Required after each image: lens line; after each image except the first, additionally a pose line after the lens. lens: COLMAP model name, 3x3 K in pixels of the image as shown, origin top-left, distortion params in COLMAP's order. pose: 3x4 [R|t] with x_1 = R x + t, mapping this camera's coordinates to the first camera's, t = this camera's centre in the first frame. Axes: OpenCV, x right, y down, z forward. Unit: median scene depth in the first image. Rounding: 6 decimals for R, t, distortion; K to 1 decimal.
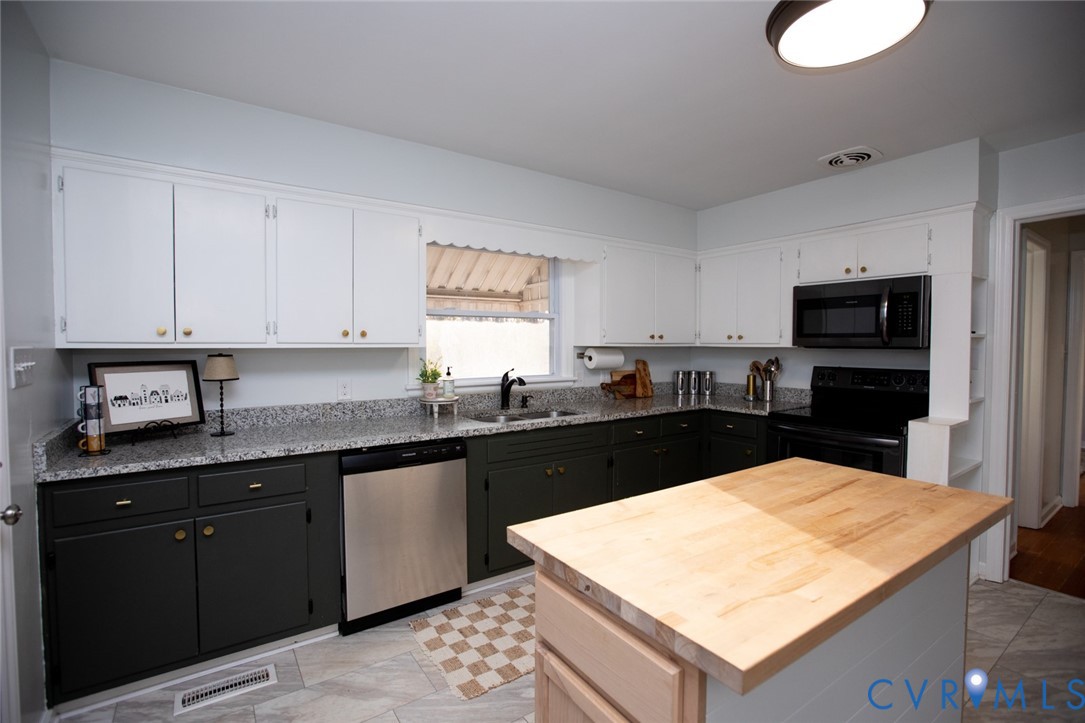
lens RADIAL K [[497.4, 0, 542.5], [0, 497.4, 361.5], [0, 0, 1]] dist [-0.050835, 0.019635]
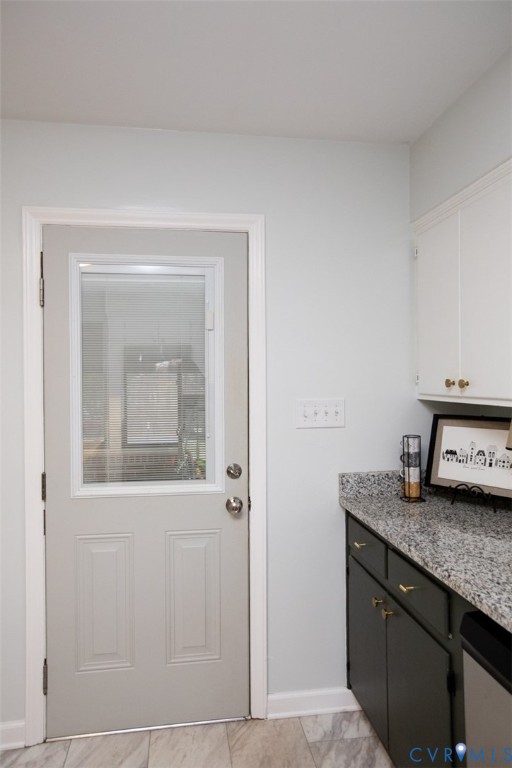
lens RADIAL K [[534.0, 0, 256.0], [0, 534.0, 384.0], [0, 0, 1]] dist [0.001824, 0.000732]
pose [[-0.431904, 0.009729, -0.901867, 0.188112], [-0.024798, 0.999436, 0.022657, -0.055128], [0.901578, 0.032150, -0.431419, 0.810262]]
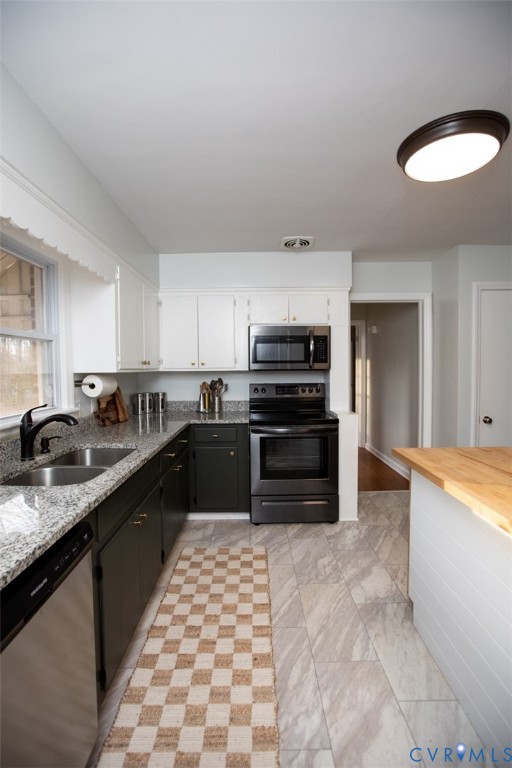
lens RADIAL K [[355.6, 0, 253.0], [0, 355.6, 384.5], [0, 0, 1]] dist [-0.051144, 0.019338]
pose [[0.569825, -0.044342, 0.820569, -0.356295], [0.040283, 0.998850, 0.026002, -0.018747], [-0.820778, 0.018238, 0.570956, 0.509200]]
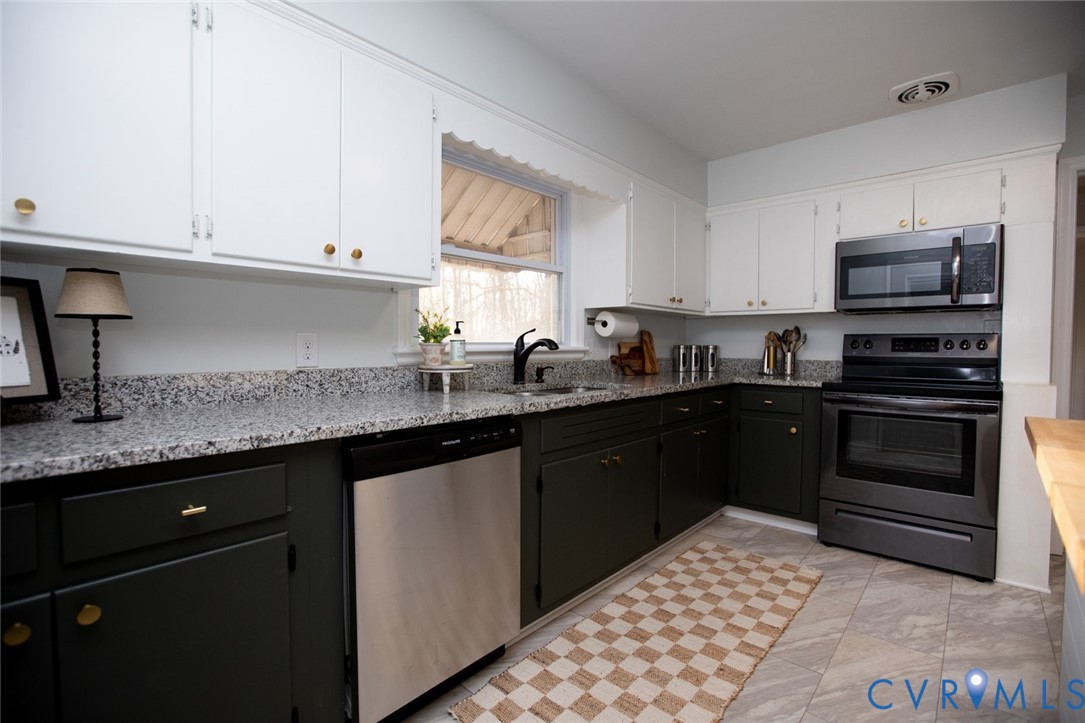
lens RADIAL K [[497.4, 0, 542.5], [0, 497.4, 361.5], [0, 0, 1]] dist [-0.050835, 0.019635]
pose [[0.973572, -0.004616, 0.228332, -0.250281], [0.004930, 0.999988, -0.000804, 0.073441], [-0.228325, 0.001909, 0.973583, 0.307791]]
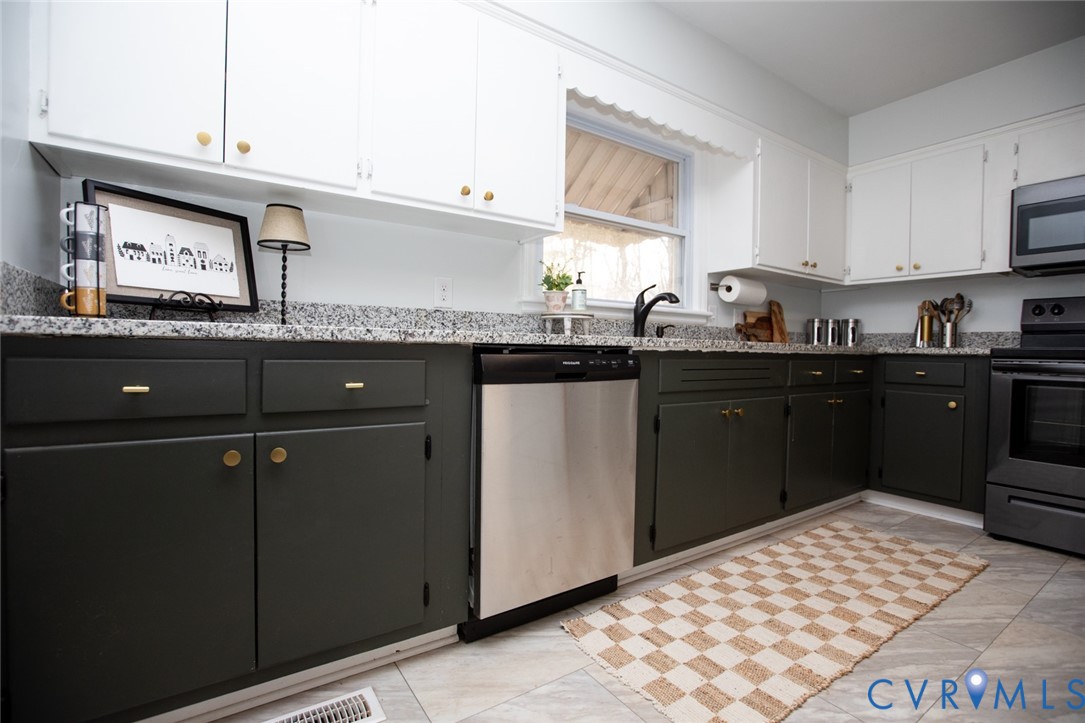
lens RADIAL K [[502.4, 0, 542.2], [0, 502.4, 360.3], [0, 0, 1]] dist [-0.051144, 0.019338]
pose [[0.999829, 0.015780, -0.009677, -0.251346], [-0.015911, 0.999780, -0.013672, 0.162061], [0.009459, 0.013824, 0.999860, 0.281220]]
